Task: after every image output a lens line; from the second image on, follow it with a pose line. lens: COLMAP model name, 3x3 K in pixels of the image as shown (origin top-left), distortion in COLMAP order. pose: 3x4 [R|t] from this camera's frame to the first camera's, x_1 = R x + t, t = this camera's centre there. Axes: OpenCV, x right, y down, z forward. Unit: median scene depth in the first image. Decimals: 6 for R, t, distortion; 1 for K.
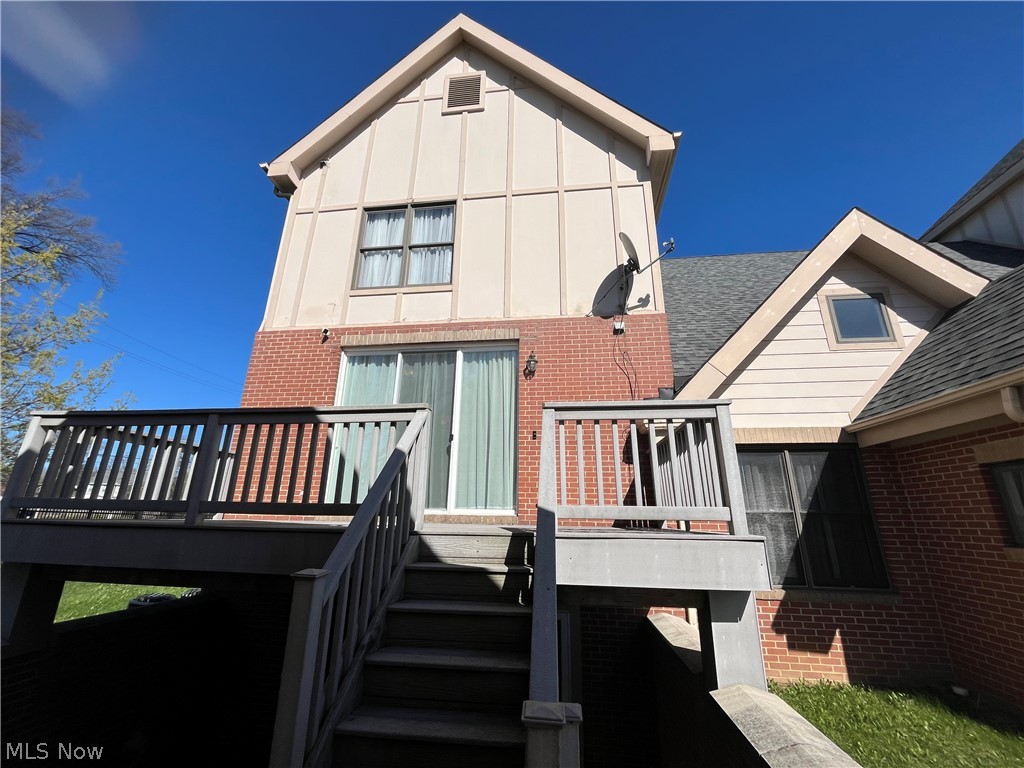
lens RADIAL K [[416.1, 0, 509.1], [0, 416.1, 386.6], [0, 0, 1]] dist [-0.003696, -0.000023]
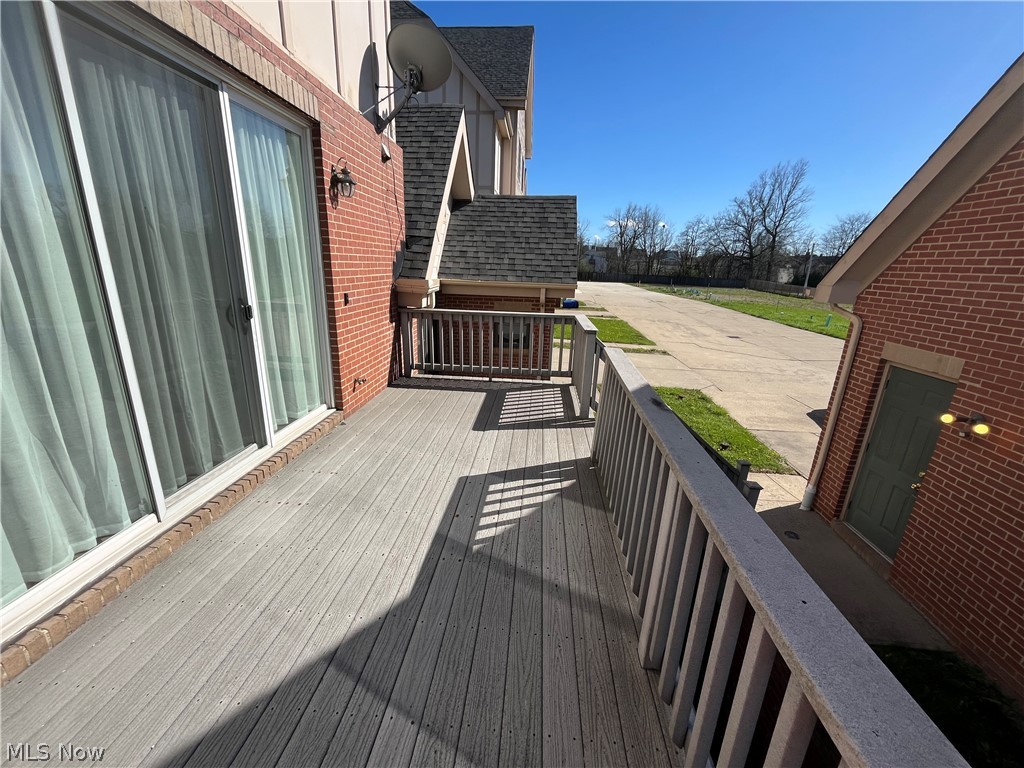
lens RADIAL K [[416.1, 0, 510.4], [0, 416.1, 387.9], [0, 0, 1]] dist [-0.003696, -0.000023]
pose [[-0.049992, -0.299761, 0.952704, -0.569406], [-0.325318, 0.906763, 0.268235, -0.023040], [-0.944282, -0.296522, -0.142849, 0.677265]]
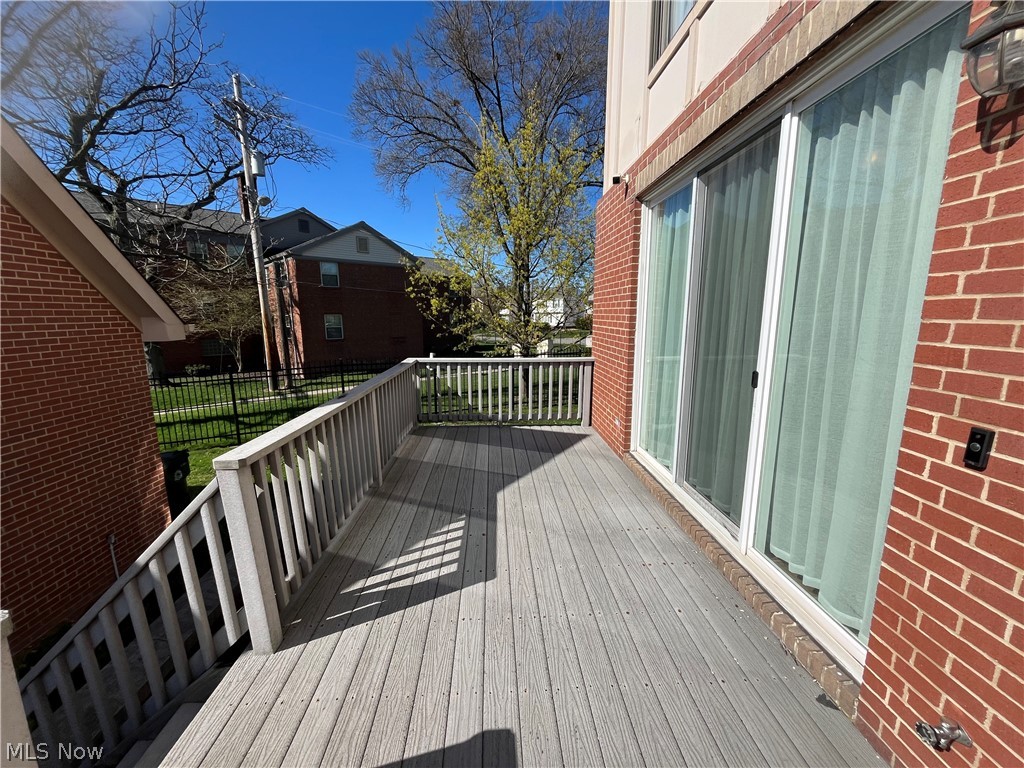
lens RADIAL K [[416.1, 0, 507.0], [0, 416.1, 382.0], [0, 0, 1]] dist [-0.003696, -0.000023]
pose [[0.159155, 0.149275, -0.975903, 0.183942], [0.297590, 0.935271, 0.191592, -0.017381], [0.941334, -0.320912, 0.104430, 0.661034]]
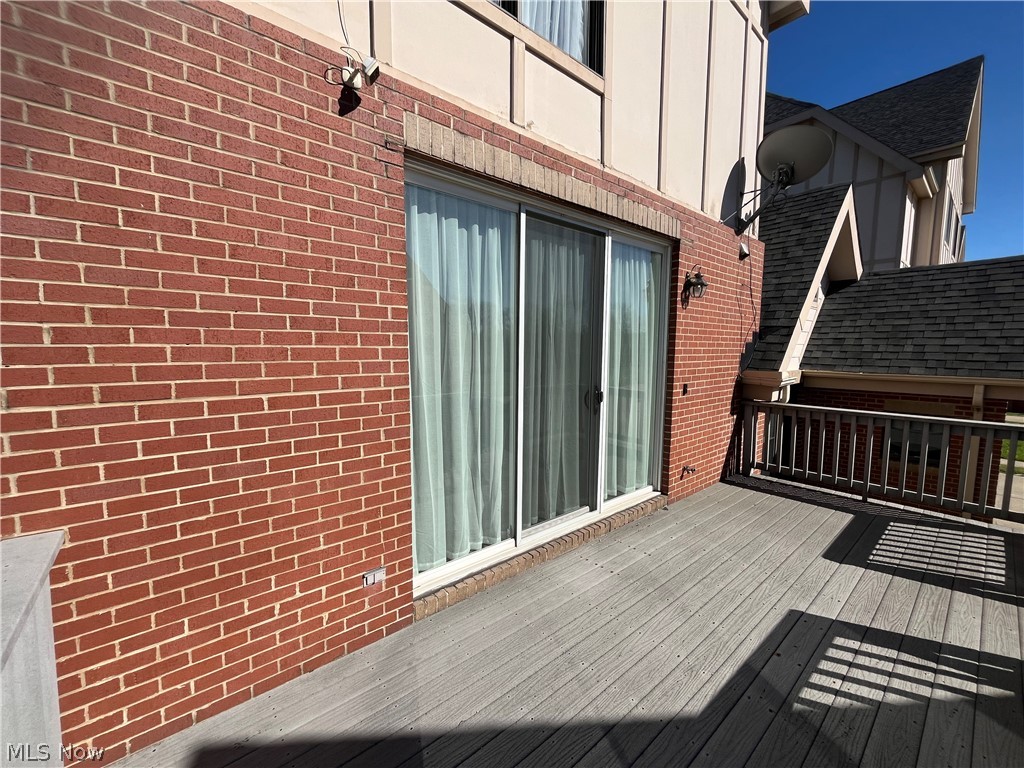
lens RADIAL K [[416.1, 0, 507.4], [0, 416.1, 386.6], [0, 0, 1]] dist [-0.003696, -0.000023]
pose [[0.679209, -0.080108, 0.729560, -0.588549], [-0.212113, 0.930183, 0.299611, -0.036292], [-0.702626, -0.358248, 0.614797, 0.656855]]
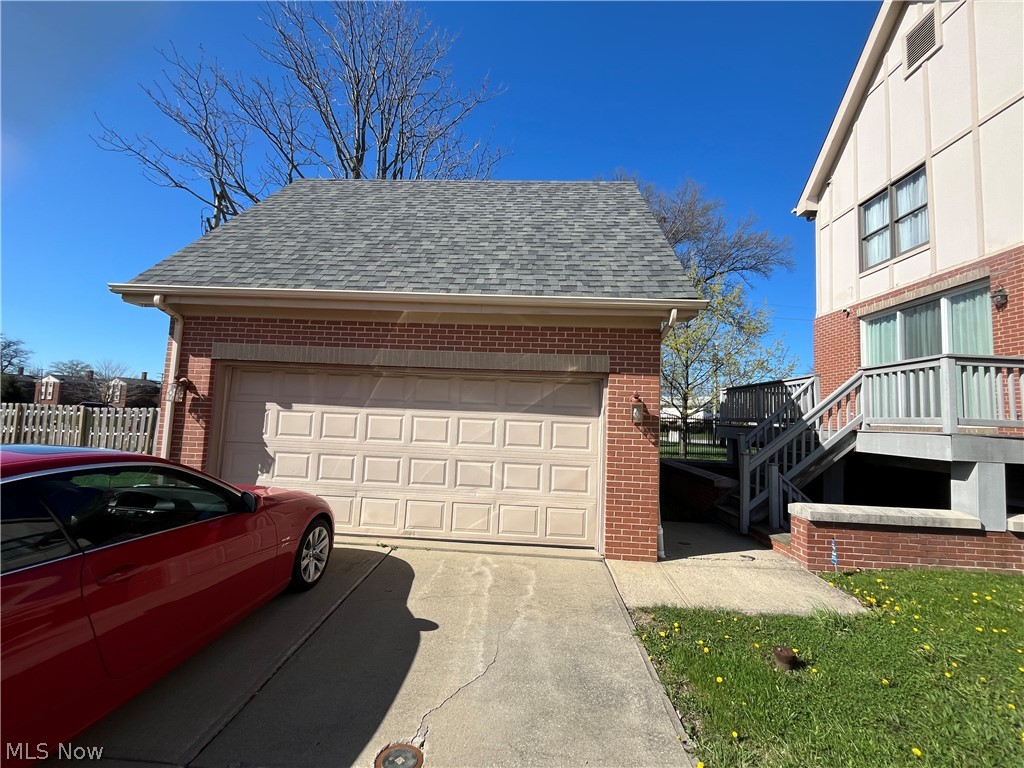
lens RADIAL K [[416.1, 0, 508.8], [0, 416.1, 388.4], [0, 0, 1]] dist [-0.003696, -0.000023]
pose [[0.074284, -0.082174, -0.993846, 0.931870], [0.266251, 0.962057, -0.059645, -0.093075], [0.961037, -0.260181, 0.093345, -0.392836]]
